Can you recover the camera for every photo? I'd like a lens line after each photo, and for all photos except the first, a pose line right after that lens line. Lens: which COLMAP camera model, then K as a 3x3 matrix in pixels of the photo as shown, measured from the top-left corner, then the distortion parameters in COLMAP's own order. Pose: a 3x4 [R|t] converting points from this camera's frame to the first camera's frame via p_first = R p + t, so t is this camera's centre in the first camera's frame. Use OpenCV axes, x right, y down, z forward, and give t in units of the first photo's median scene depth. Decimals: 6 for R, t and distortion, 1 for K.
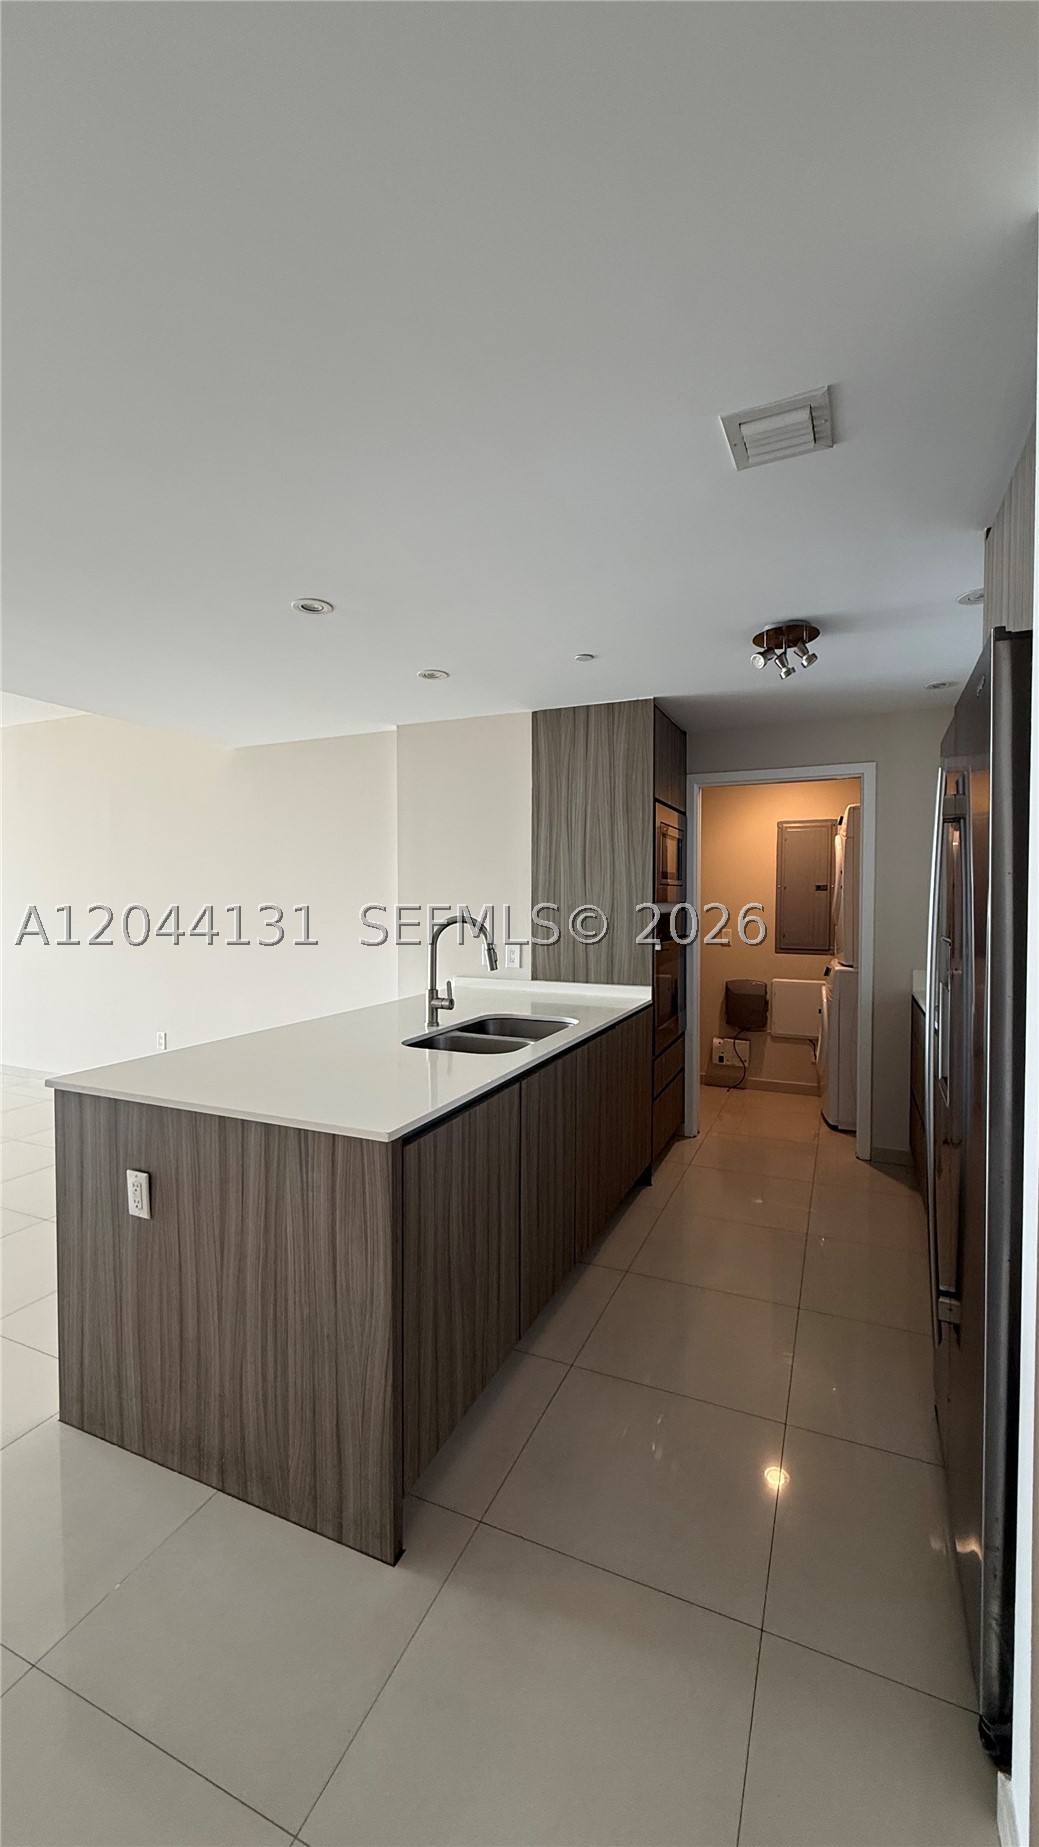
lens RADIAL K [[735.8, 0, 520.4], [0, 735.8, 917.3], [0, 0, 1]] dist [0.000567, -0.000224]
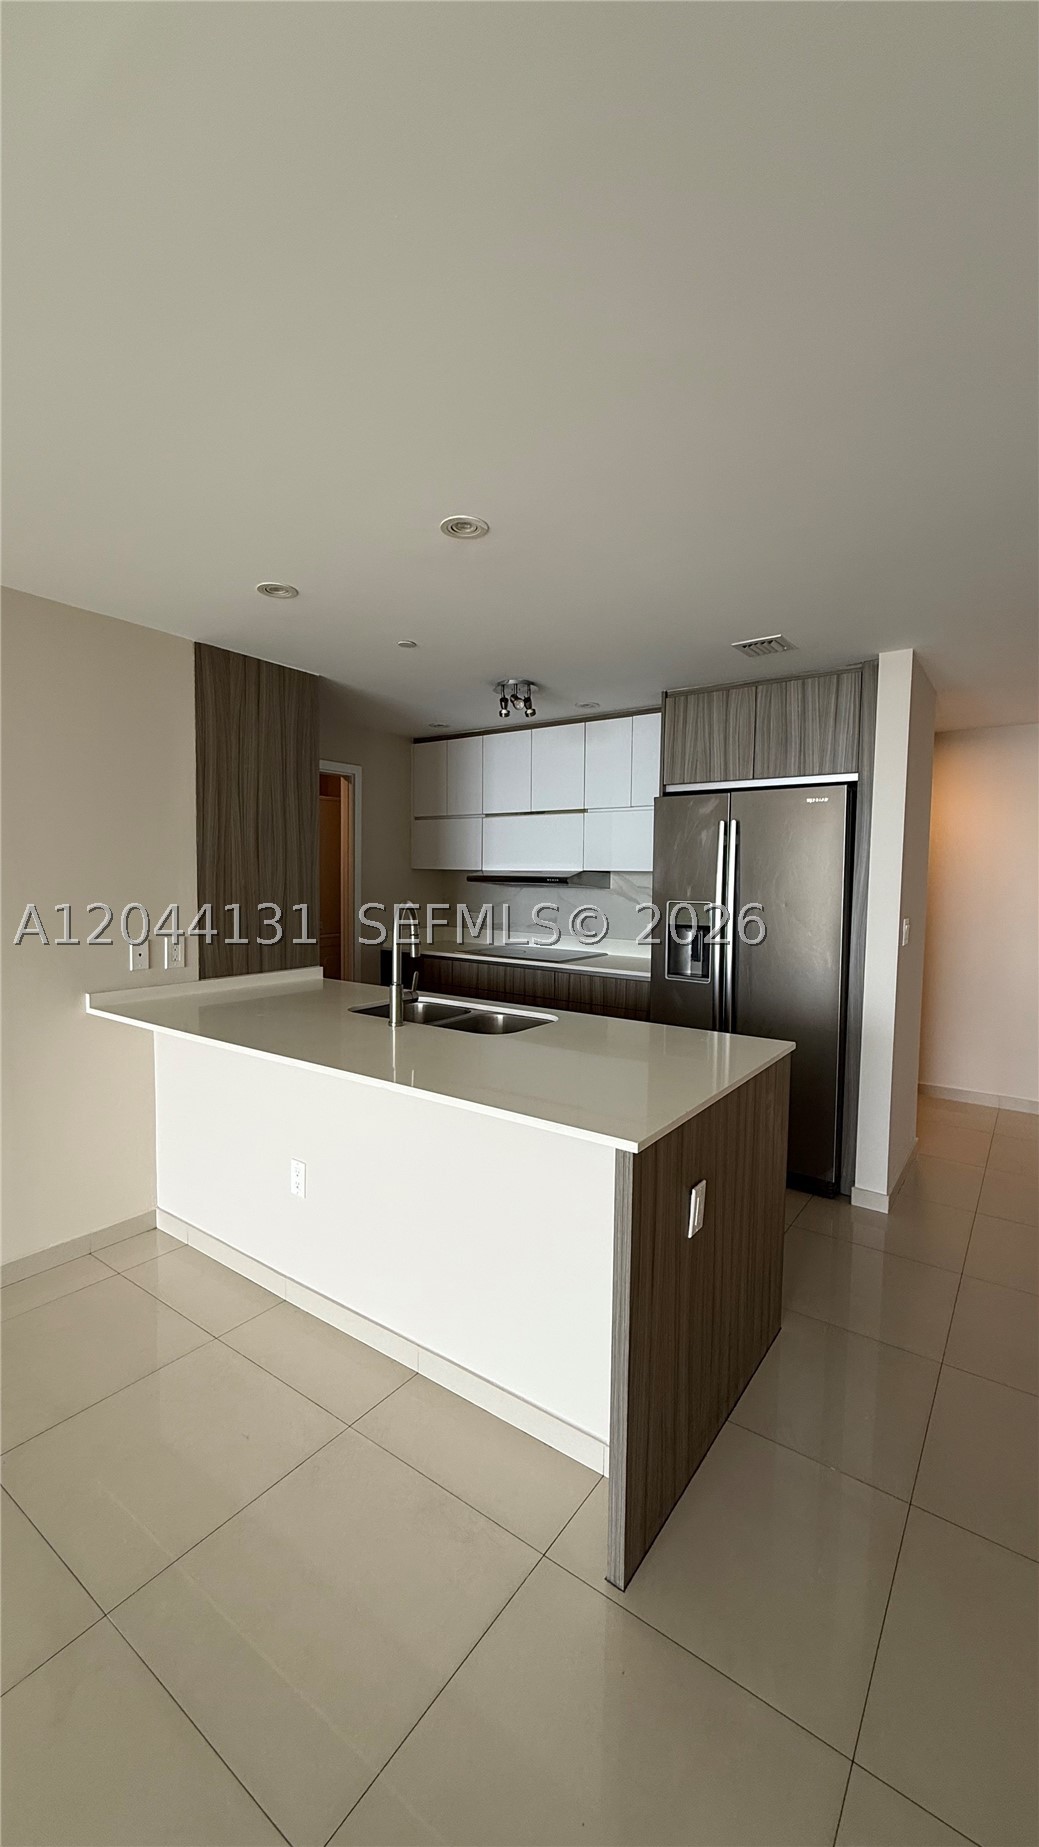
lens RADIAL K [[735.8, 0, 522.8], [0, 735.8, 911.8], [0, 0, 1]] dist [0.000567, -0.000224]
pose [[0.205577, -0.049424, 0.977392, -0.950015], [0.015896, 0.998761, 0.047161, -0.028652], [-0.978512, 0.005842, 0.206108, 0.669867]]
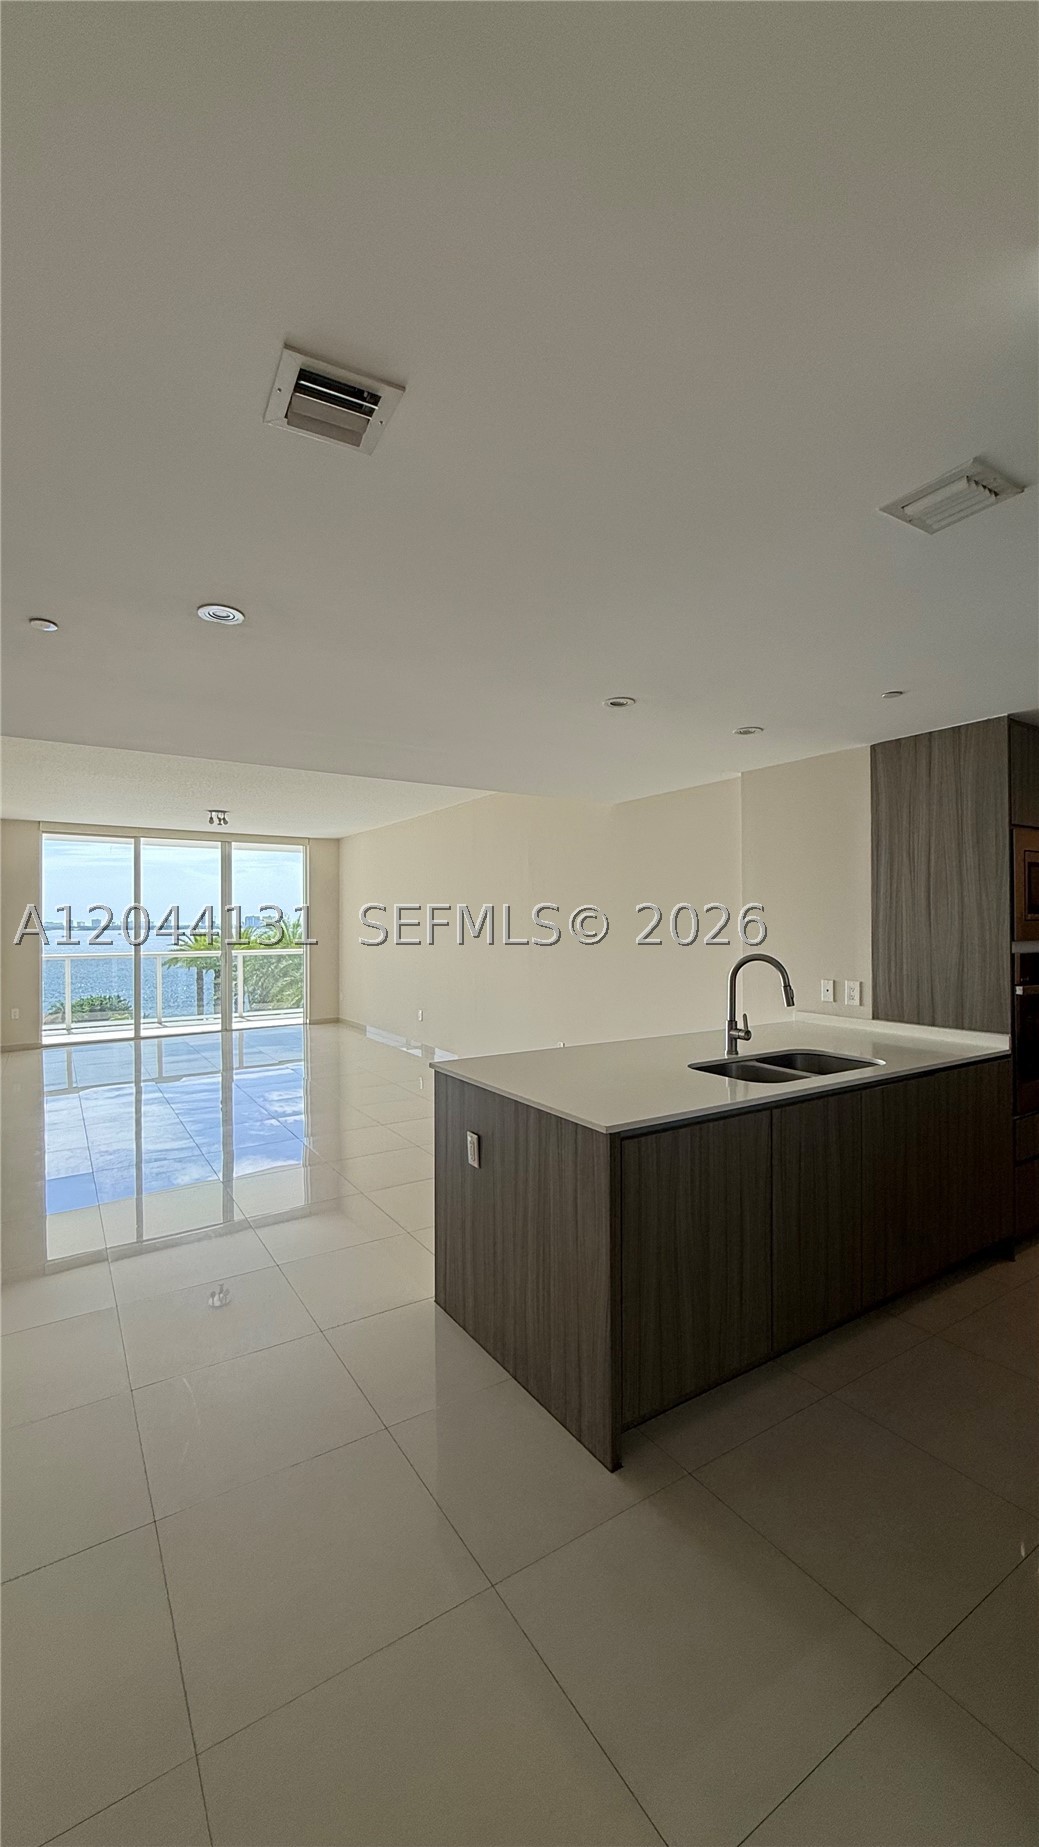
lens RADIAL K [[735.8, 0, 521.0], [0, 735.8, 918.2], [0, 0, 1]] dist [0.000567, -0.000224]
pose [[0.835240, -0.007551, -0.549834, 0.223837], [-0.011224, 0.999463, -0.030777, -0.017505], [0.549771, 0.031877, 0.834707, -0.096912]]
